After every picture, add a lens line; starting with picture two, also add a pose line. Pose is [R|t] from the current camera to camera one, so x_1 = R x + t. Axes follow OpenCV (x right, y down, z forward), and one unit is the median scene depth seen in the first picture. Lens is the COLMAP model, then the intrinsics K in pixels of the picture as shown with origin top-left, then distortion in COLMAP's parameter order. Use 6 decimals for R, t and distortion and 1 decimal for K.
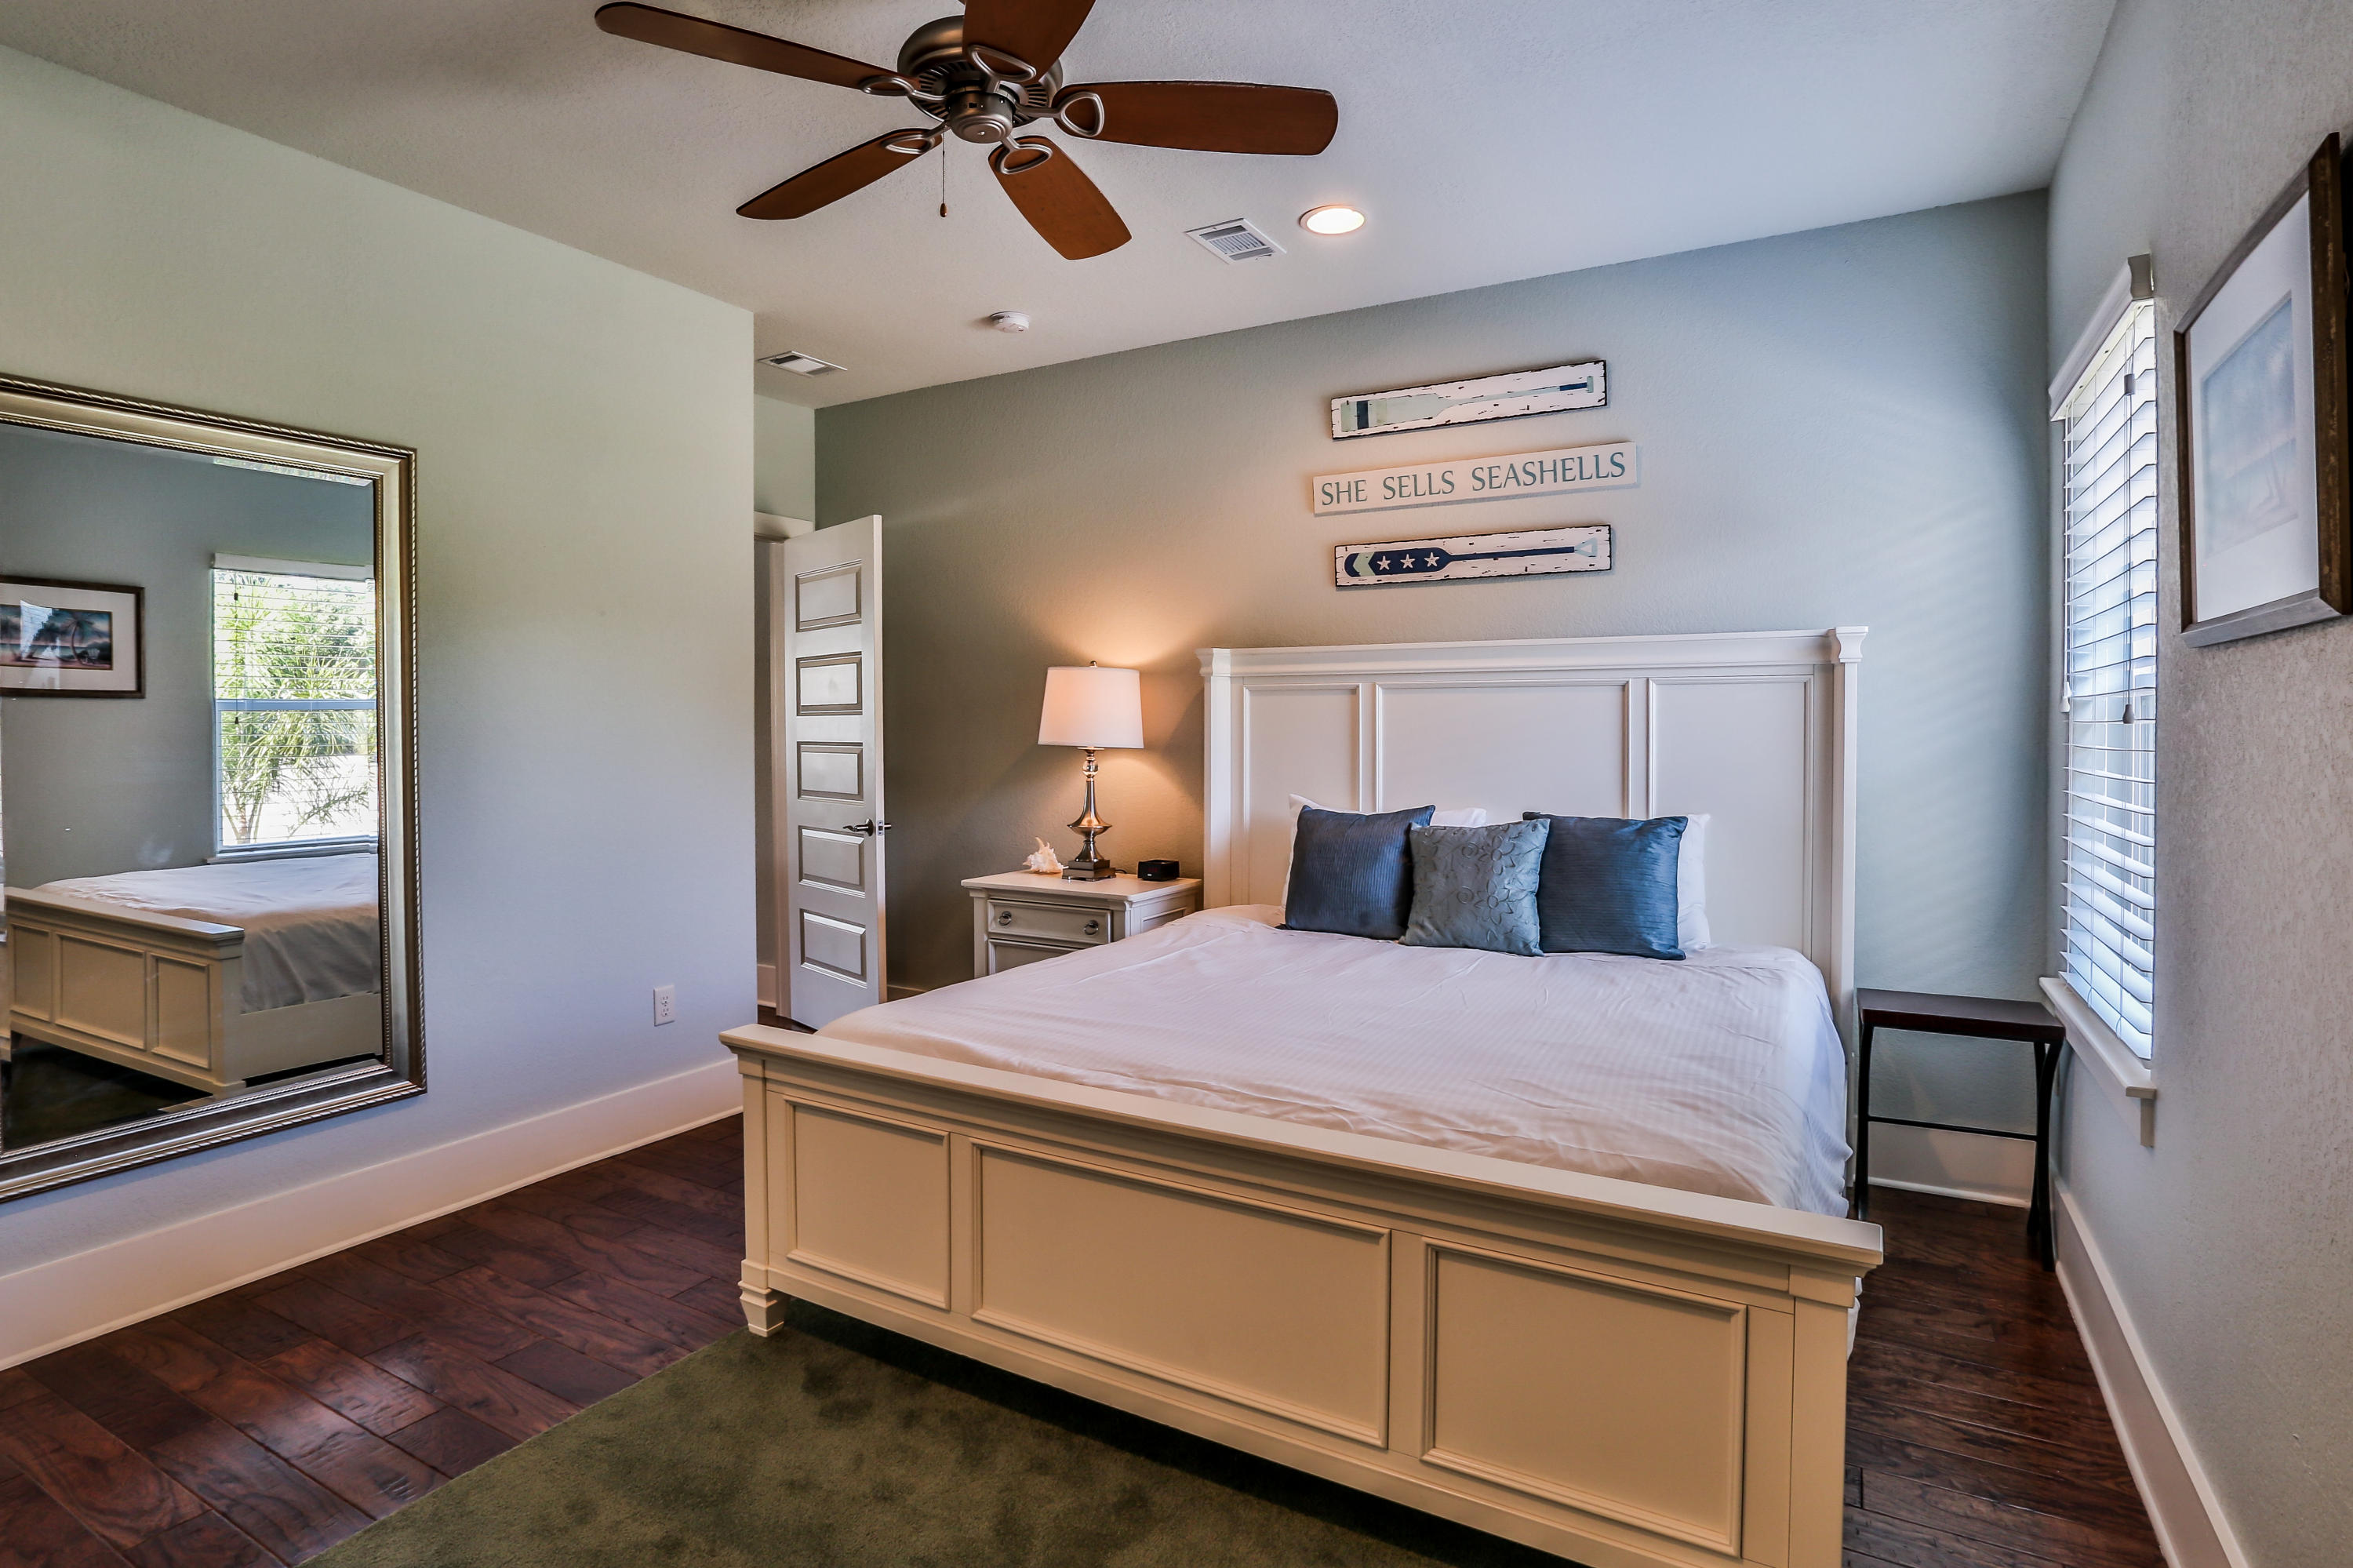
lens RADIAL K [[1190.1, 0, 1168.4], [0, 1190.1, 746.6], [0, 0, 1]] dist [-0.035805, 0.000835]
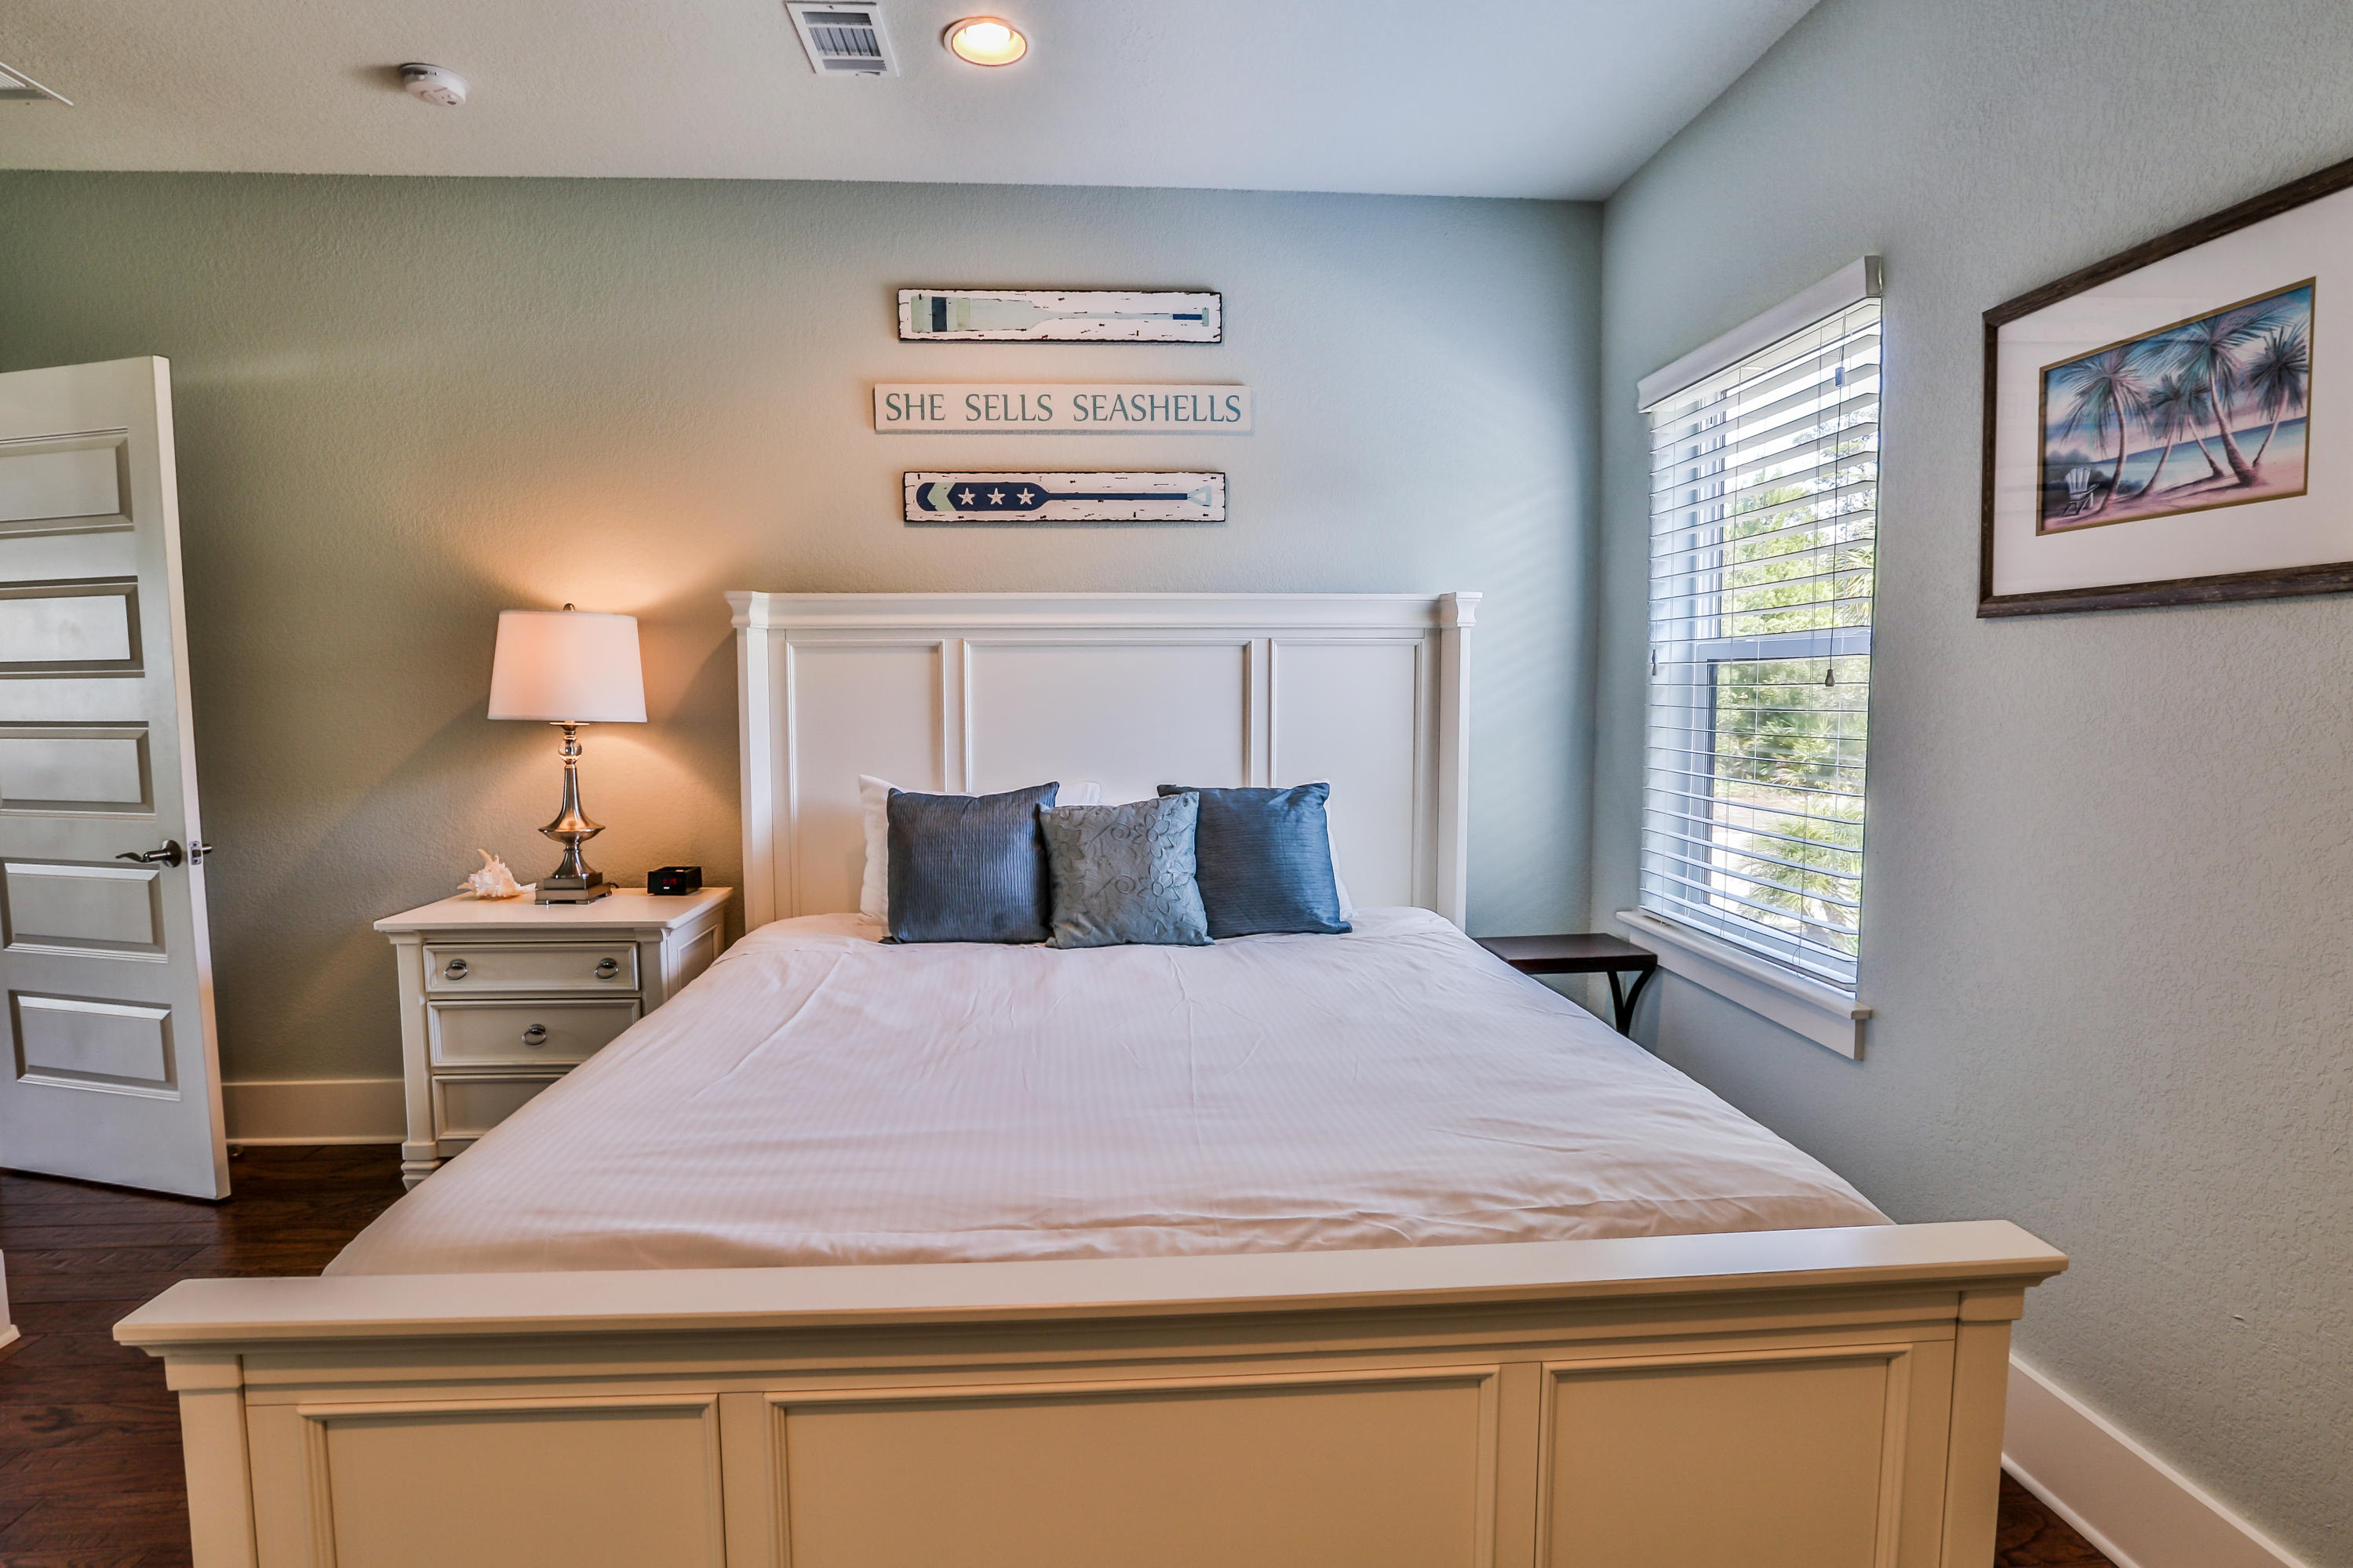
lens RADIAL K [[1161.4, 0, 1176.5], [0, 1161.4, 784.0], [0, 0, 1]] dist [-0.068655, 0.040332]
pose [[0.837413, -0.044355, 0.544769, -0.161878], [0.012707, 0.998012, 0.061725, 0.000064], [-0.546424, -0.044766, 0.836312, 0.245929]]
